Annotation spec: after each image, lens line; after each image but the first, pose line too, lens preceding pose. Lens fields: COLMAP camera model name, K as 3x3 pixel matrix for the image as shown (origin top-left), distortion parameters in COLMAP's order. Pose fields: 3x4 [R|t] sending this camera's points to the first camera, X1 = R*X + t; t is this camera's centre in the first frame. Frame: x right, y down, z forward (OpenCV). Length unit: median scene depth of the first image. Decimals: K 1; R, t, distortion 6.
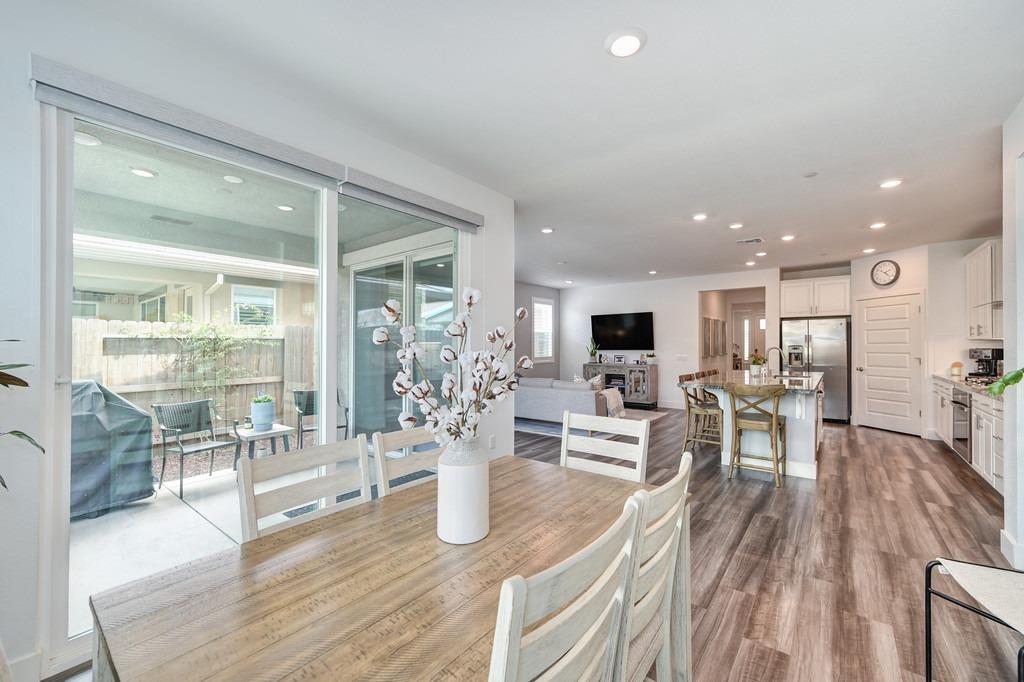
lens RADIAL K [[408.6, 0, 517.1], [0, 408.6, 339.5], [0, 0, 1]] dist [0.001777, -0.000196]
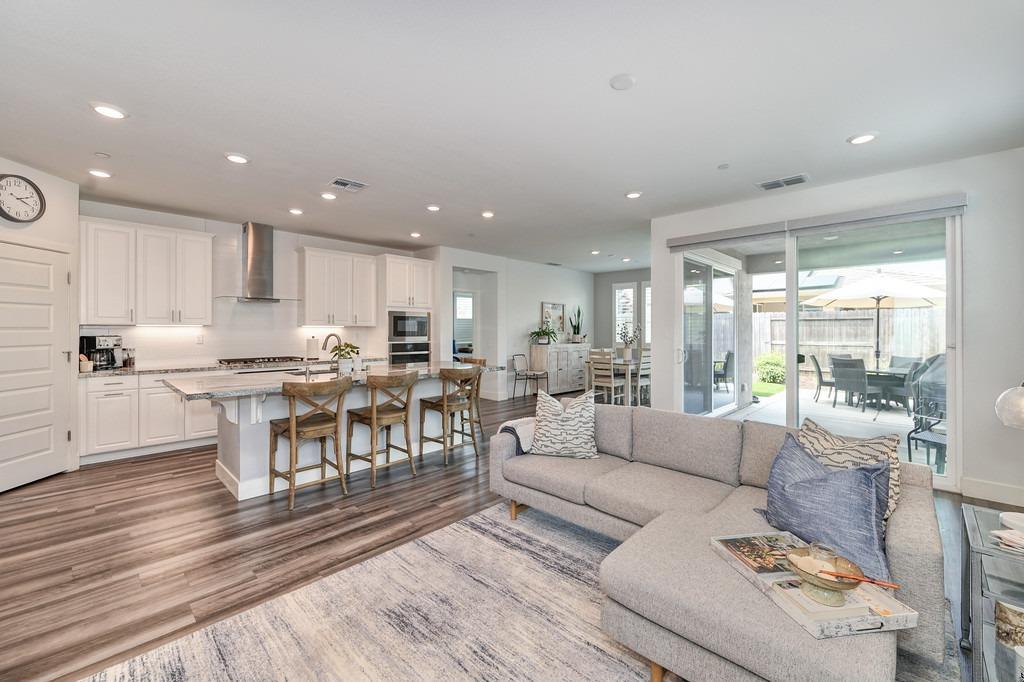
lens RADIAL K [[408.6, 0, 518.9], [0, 408.6, 334.6], [0, 0, 1]] dist [0.001777, -0.000196]
pose [[-0.994393, 0.003815, 0.105677, 0.128094], [0.003509, 0.999989, -0.003080, 0.015545], [-0.105687, -0.002692, -0.994396, 1.073281]]
